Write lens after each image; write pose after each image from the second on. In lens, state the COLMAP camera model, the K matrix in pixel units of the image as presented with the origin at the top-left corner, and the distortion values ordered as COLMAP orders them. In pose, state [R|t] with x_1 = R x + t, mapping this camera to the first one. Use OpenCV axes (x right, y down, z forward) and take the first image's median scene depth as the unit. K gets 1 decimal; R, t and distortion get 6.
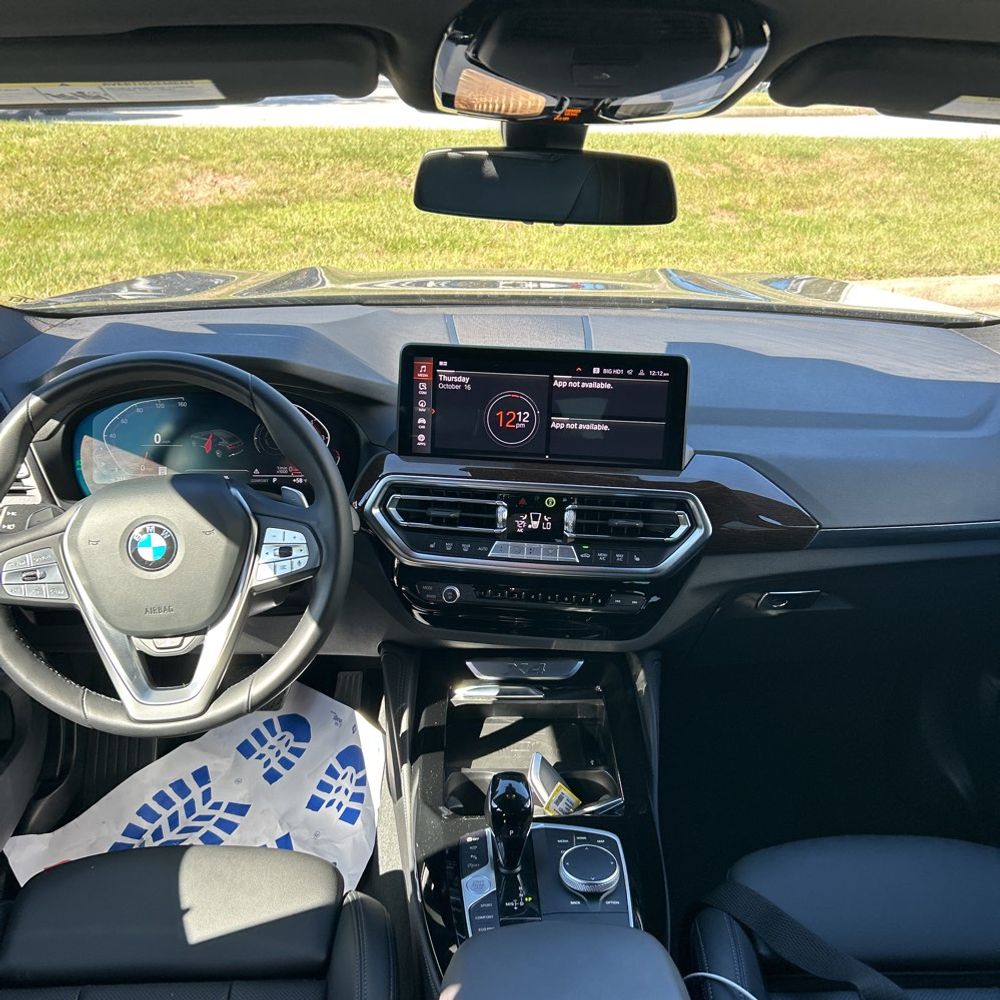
lens RADIAL K [[1011.0, 0, 504.7], [0, 1011.0, 505.2], [0, 0, 1]] dist [0.021867, 0.000000]
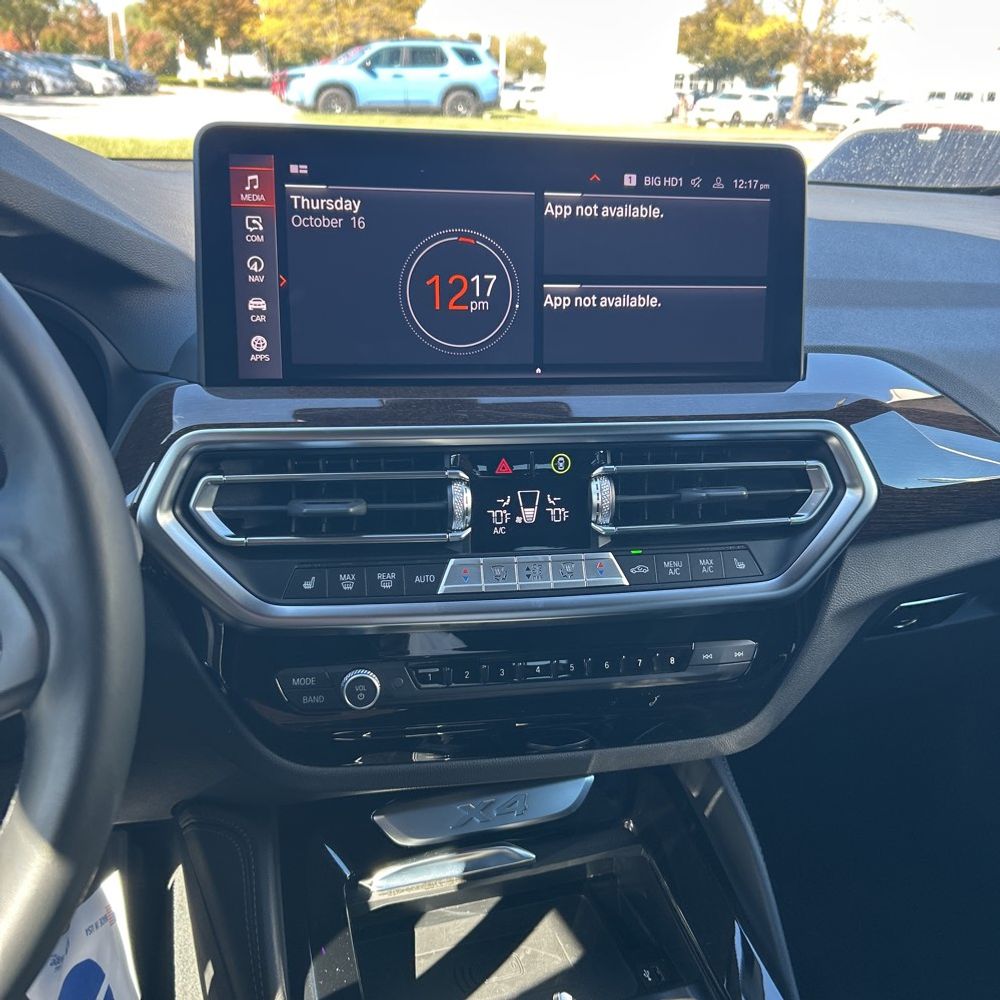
lens RADIAL K [[1011.0, 0, 506.5], [0, 1011.0, 505.7], [0, 0, 1]] dist [0.021867, 0.000000]
pose [[0.955058, -0.086923, 0.283387, -0.112108], [0.093847, 0.995527, -0.010920, 0.018975], [-0.281171, 0.037024, 0.958943, 0.556312]]
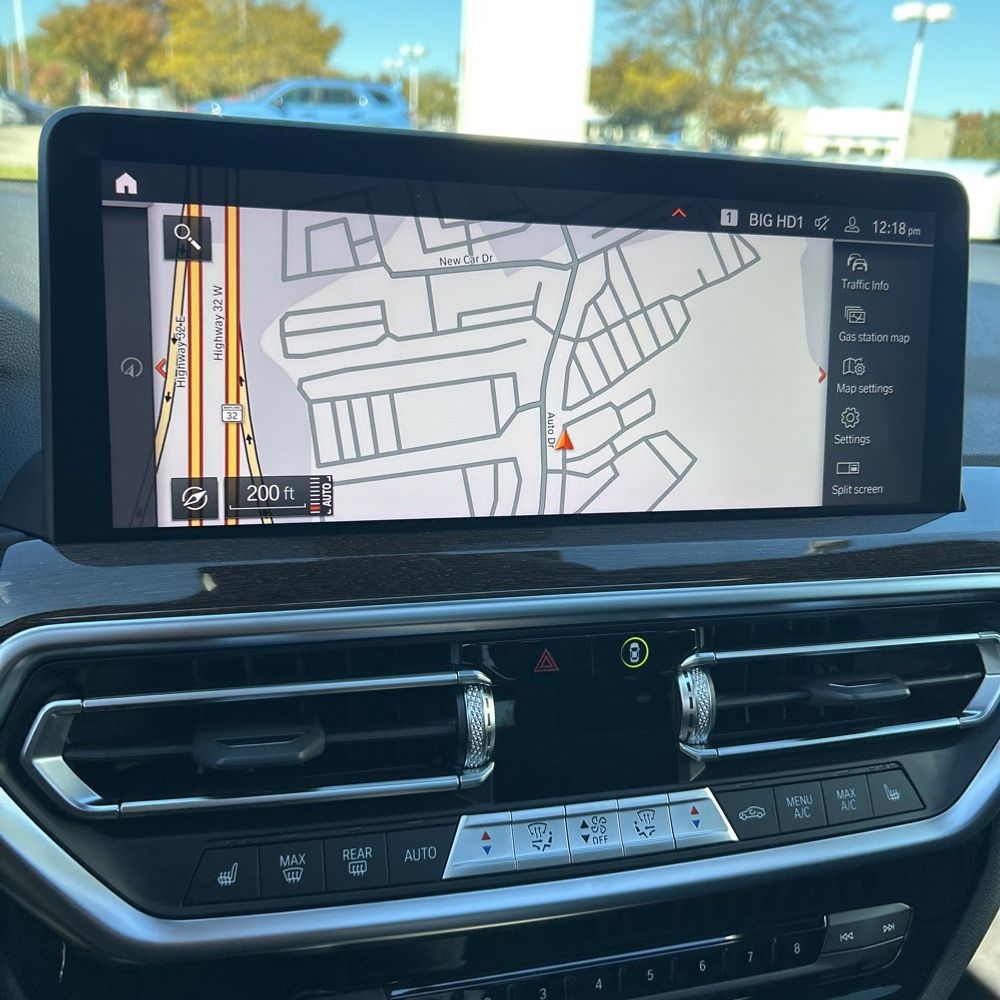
lens RADIAL K [[1011.0, 0, 503.2], [0, 1011.0, 490.3], [0, 0, 1]] dist [0.021867, 0.000000]
pose [[0.926595, -0.072534, 0.368999, -0.096145], [0.099225, 0.993607, -0.053850, -0.038152], [-0.362734, 0.086511, 0.927868, 0.729315]]
